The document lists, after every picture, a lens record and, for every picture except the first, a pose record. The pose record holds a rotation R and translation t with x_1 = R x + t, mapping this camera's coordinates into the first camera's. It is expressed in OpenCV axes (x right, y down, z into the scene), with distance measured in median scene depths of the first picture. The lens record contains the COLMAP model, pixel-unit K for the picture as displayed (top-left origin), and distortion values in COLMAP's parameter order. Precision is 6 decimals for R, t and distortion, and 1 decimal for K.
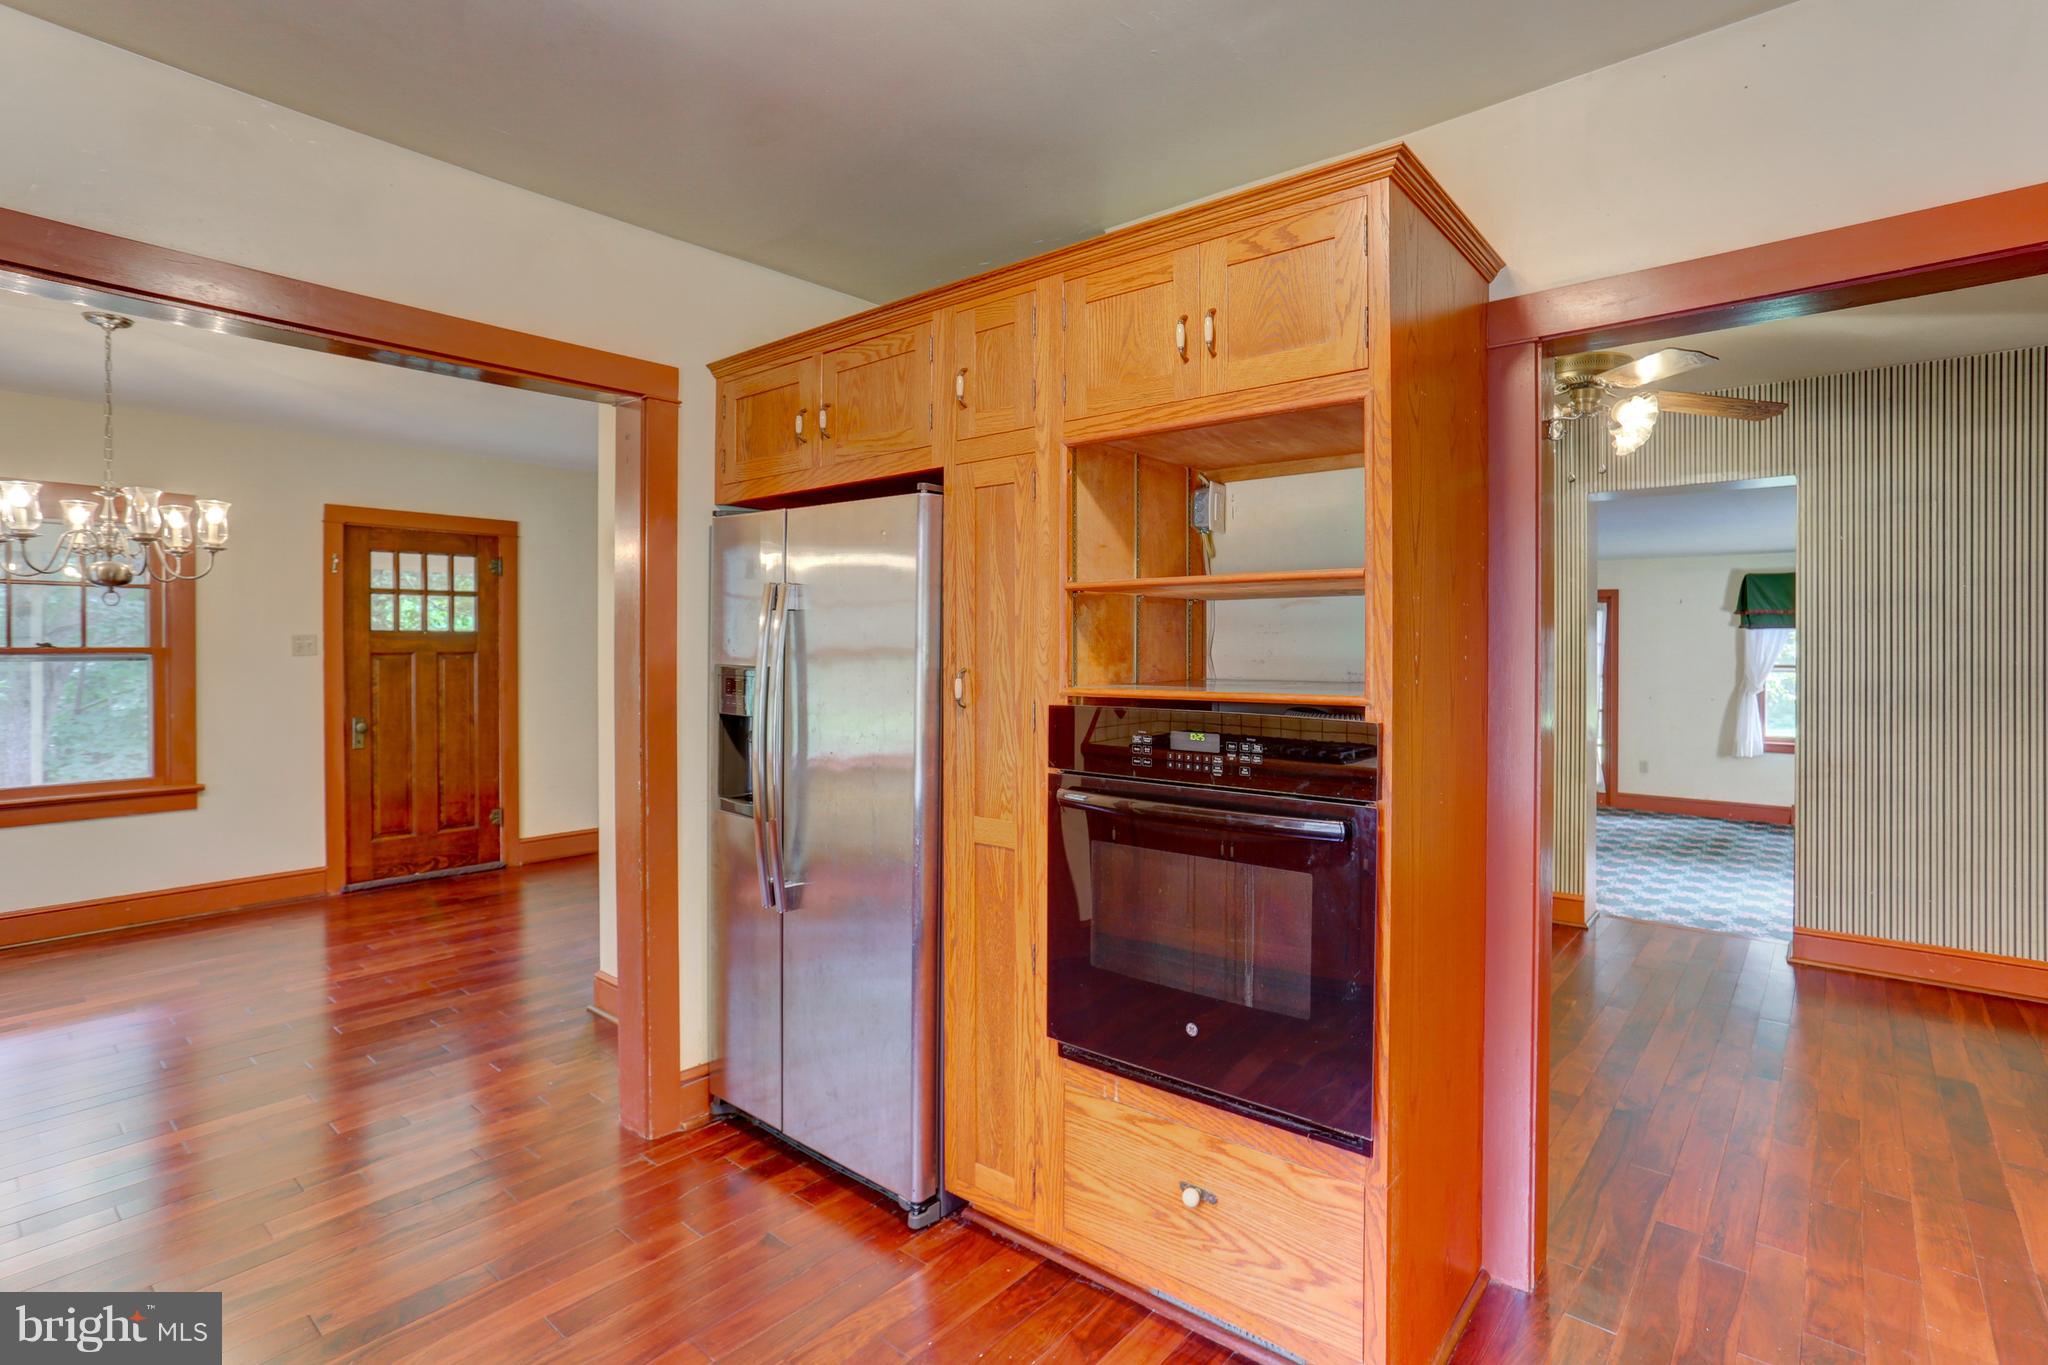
lens RADIAL K [[1008.2, 0, 1047.5], [0, 1008.2, 661.6], [0, 0, 1]] dist [-0.044338, 0.029828]
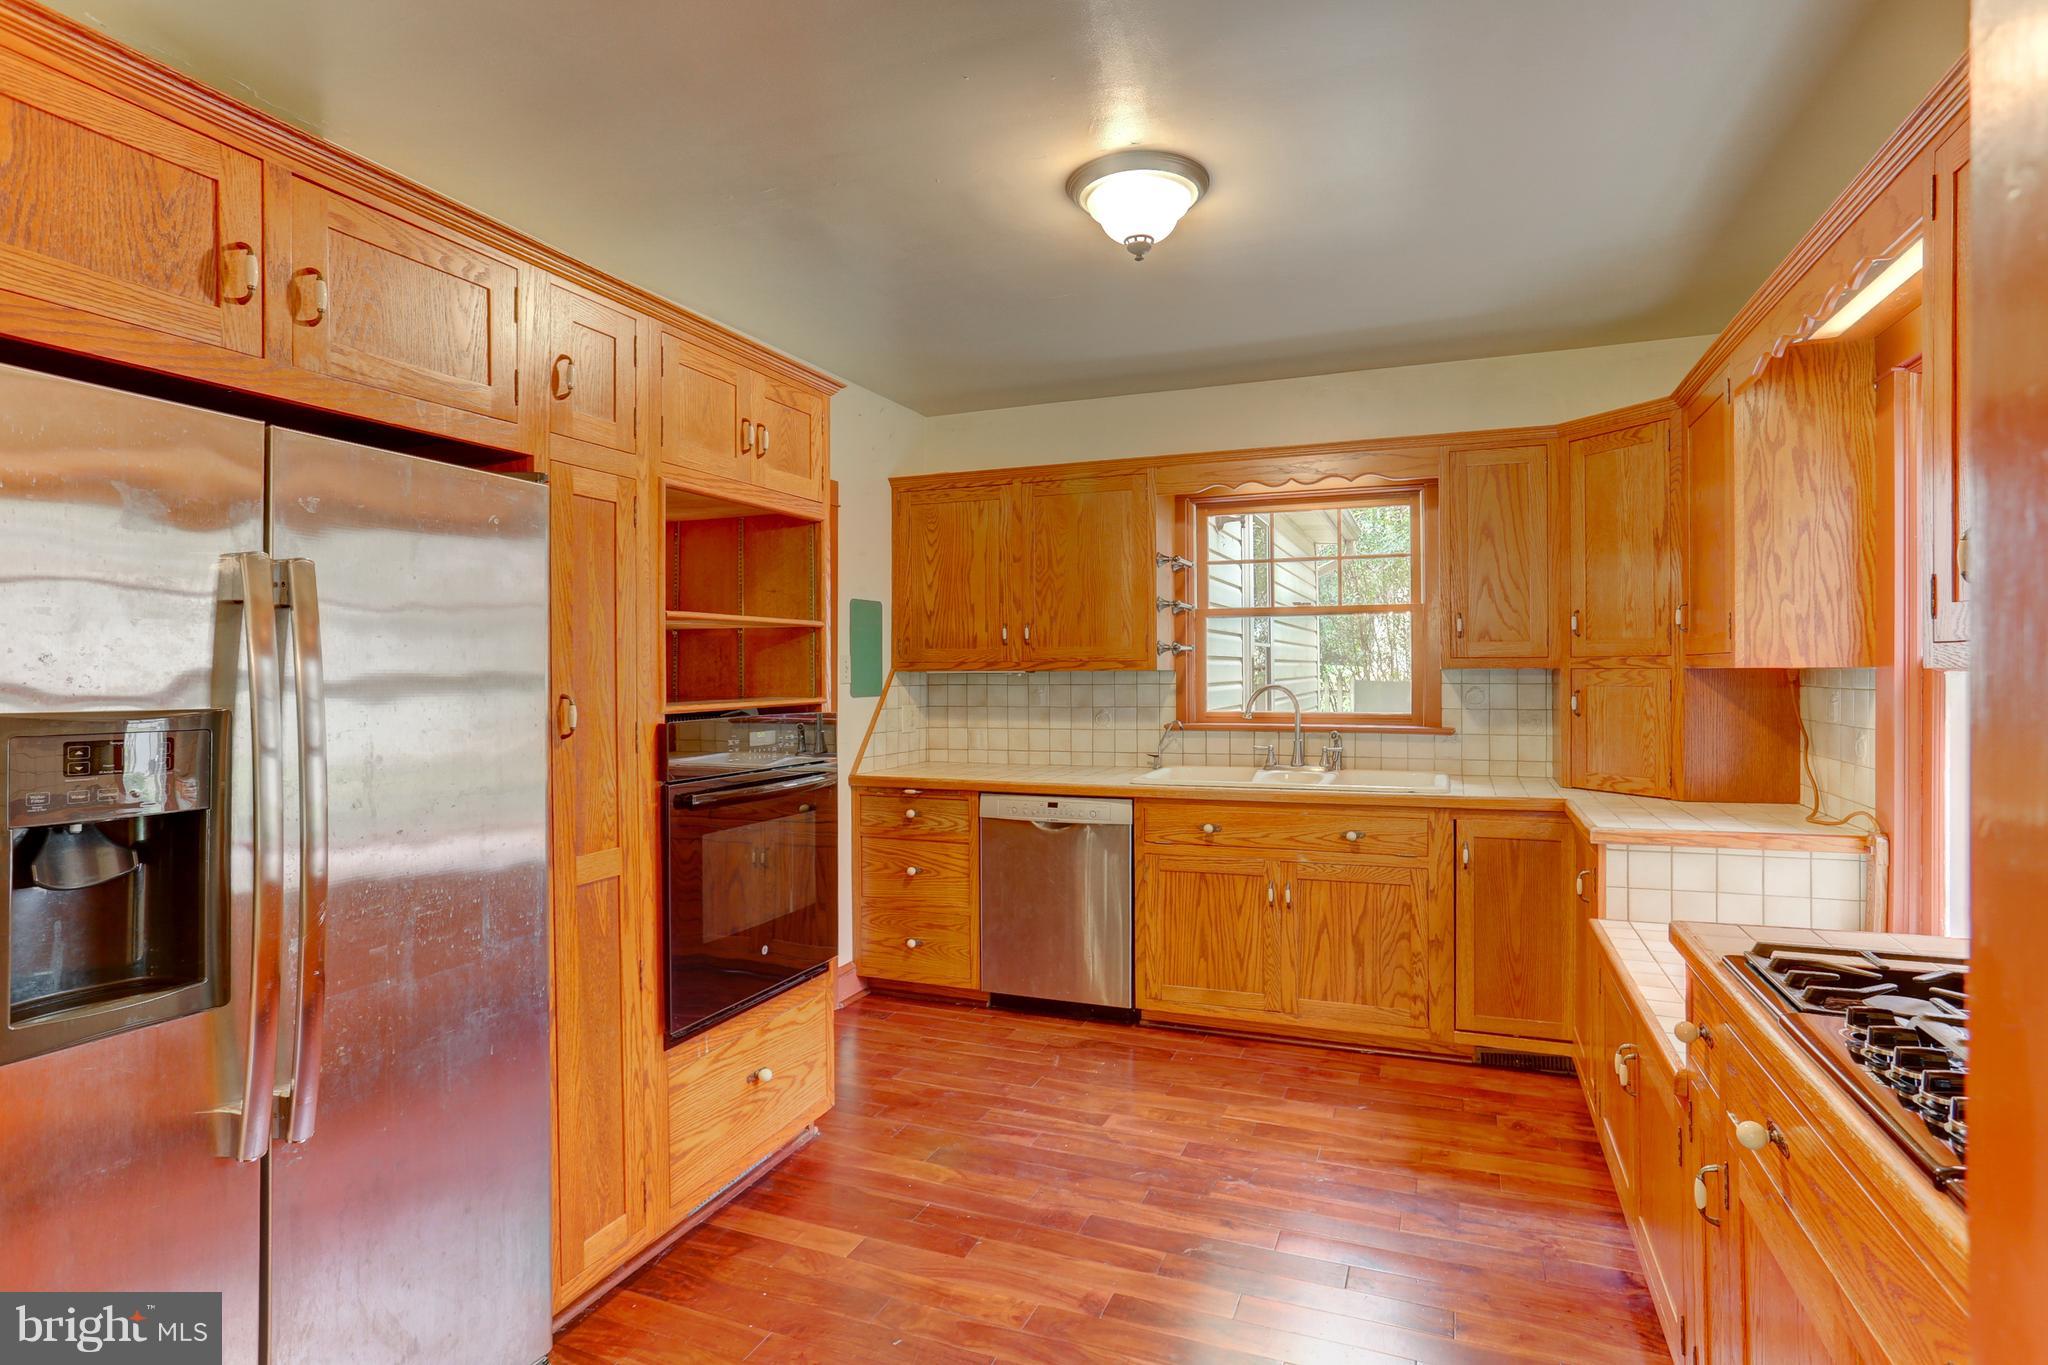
lens RADIAL K [[1008.2, 0, 1047.5], [0, 1008.2, 661.6], [0, 0, 1]] dist [-0.044338, 0.029828]
pose [[-0.307468, 0.001532, 0.951557, -1.133690], [0.012422, 0.999920, 0.002404, -0.019969], [-0.951477, 0.012560, -0.307462, 0.937854]]
